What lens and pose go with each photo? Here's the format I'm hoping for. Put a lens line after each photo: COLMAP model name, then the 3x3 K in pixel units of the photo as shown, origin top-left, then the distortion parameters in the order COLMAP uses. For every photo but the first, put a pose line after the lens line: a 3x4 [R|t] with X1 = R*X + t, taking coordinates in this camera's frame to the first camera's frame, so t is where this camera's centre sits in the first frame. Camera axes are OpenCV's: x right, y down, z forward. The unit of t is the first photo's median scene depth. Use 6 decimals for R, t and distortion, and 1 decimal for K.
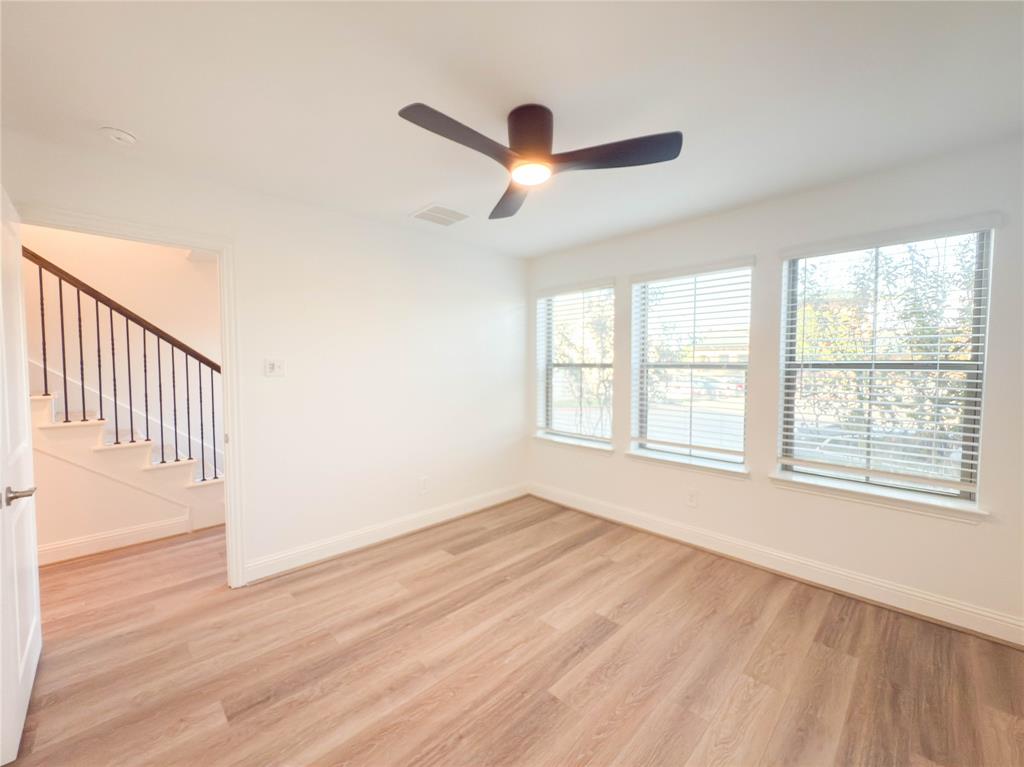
lens RADIAL K [[408.5, 0, 515.9], [0, 408.5, 384.3], [0, 0, 1]] dist [-0.001215, 0.001184]
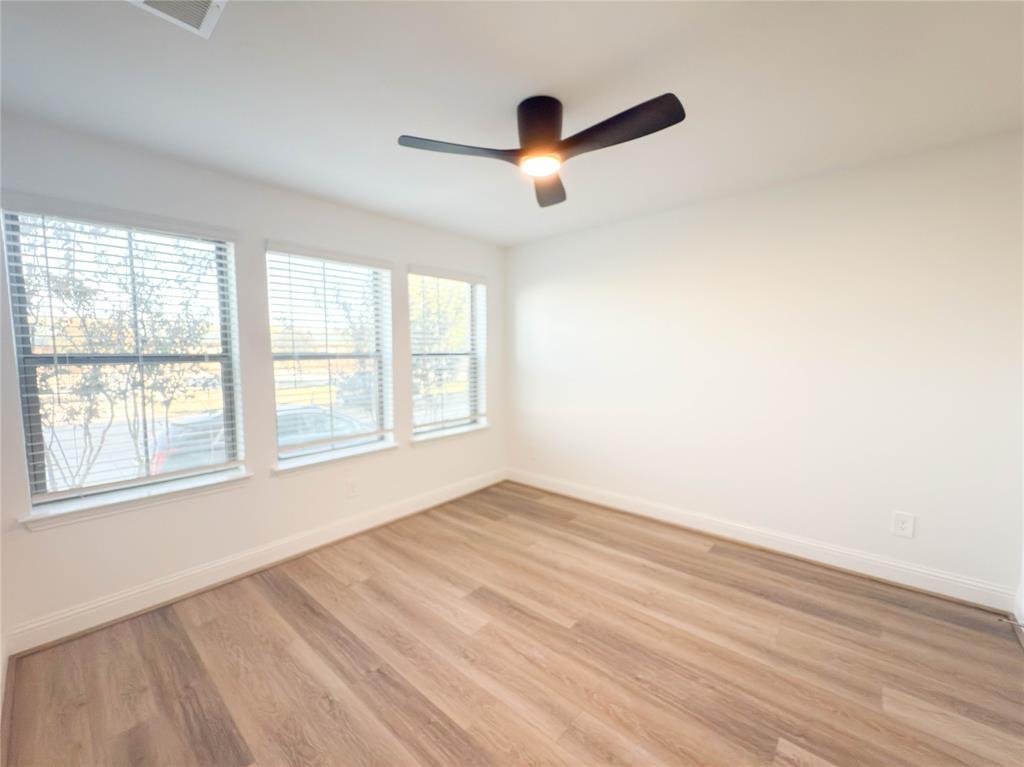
lens RADIAL K [[408.5, 0, 513.9], [0, 408.5, 379.4], [0, 0, 1]] dist [-0.001215, 0.001184]
pose [[-0.066368, -0.063735, 0.995758, -0.714608], [0.060407, 0.995871, 0.067768, -0.037591], [-0.995965, 0.064648, -0.062244, 0.818124]]
